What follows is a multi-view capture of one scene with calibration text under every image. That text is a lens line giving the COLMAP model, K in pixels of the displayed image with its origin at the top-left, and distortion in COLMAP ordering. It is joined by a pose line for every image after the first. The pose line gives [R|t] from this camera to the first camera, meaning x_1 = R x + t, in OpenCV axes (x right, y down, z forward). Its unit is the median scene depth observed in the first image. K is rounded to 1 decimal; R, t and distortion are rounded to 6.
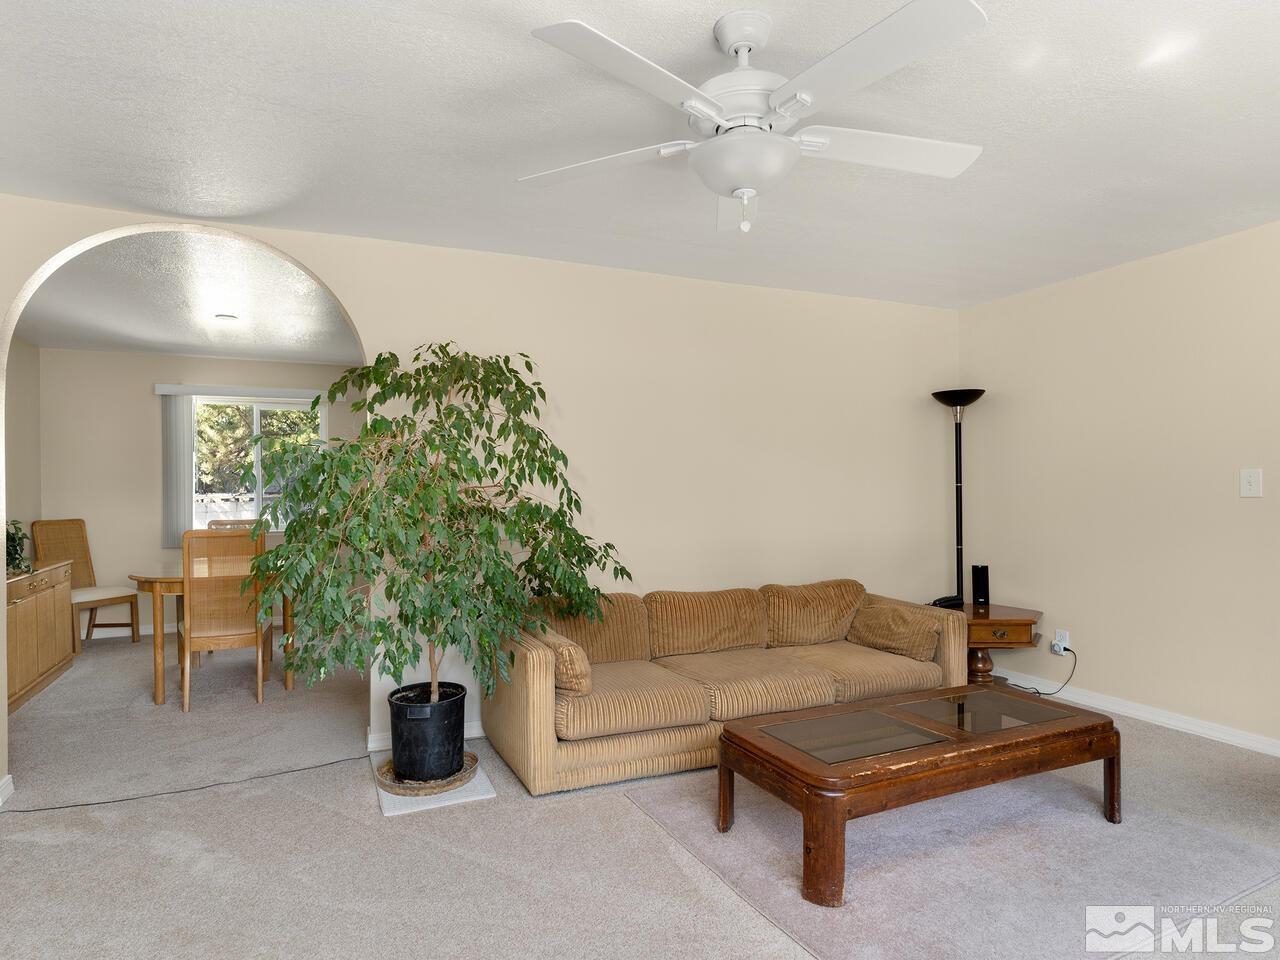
lens RADIAL K [[727.9, 0, 641.0], [0, 727.9, 484.7], [0, 0, 1]] dist [-0.002333, 0.001301]
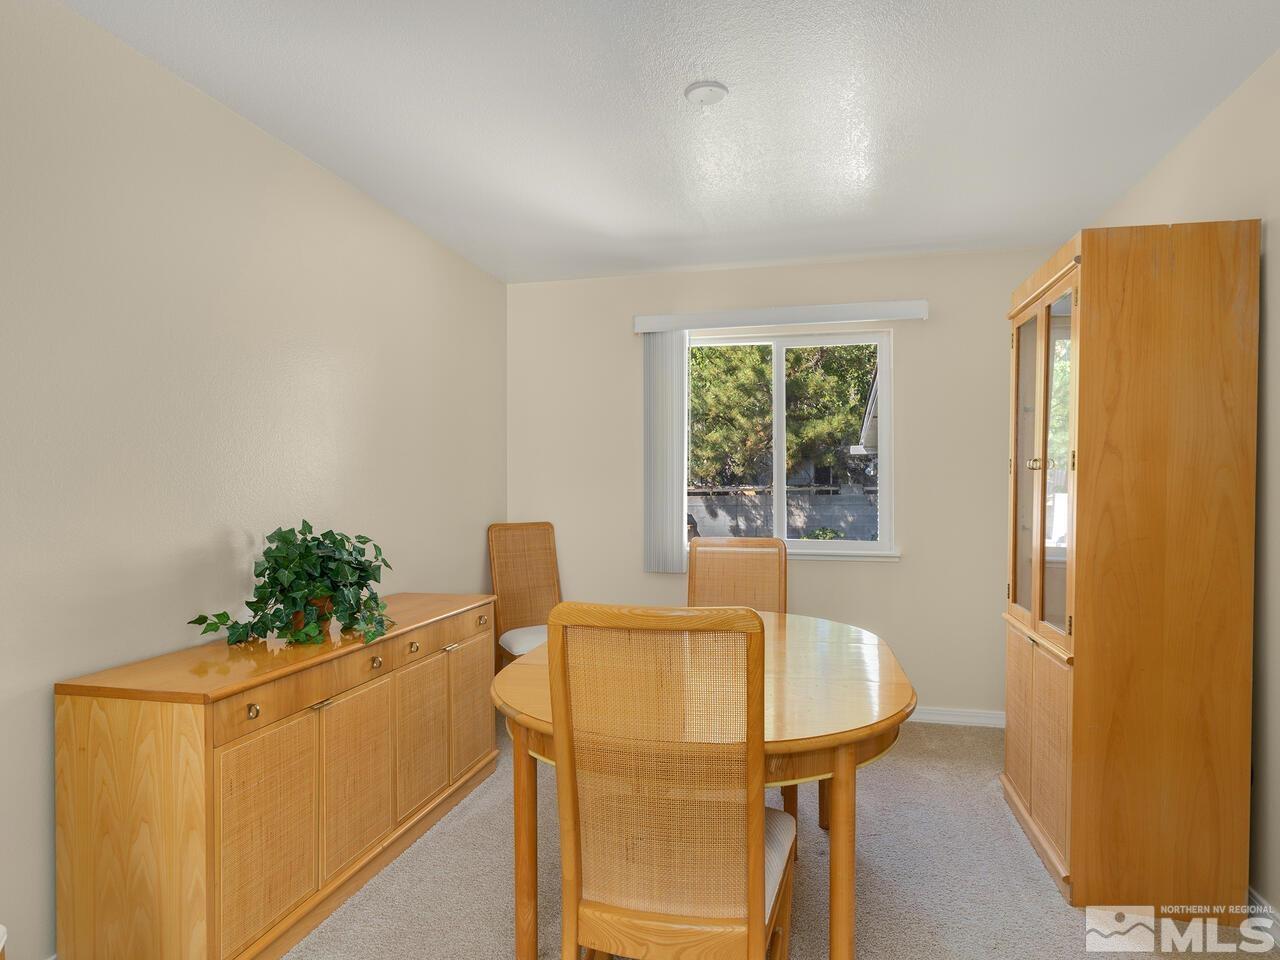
lens RADIAL K [[727.9, 0, 641.0], [0, 727.9, 484.7], [0, 0, 1]] dist [-0.002333, 0.001301]
pose [[0.772401, 0.007513, -0.635091, -0.106316], [-0.001581, 0.999950, 0.009906, 0.001755], [0.635133, -0.006648, 0.772374, 0.211261]]
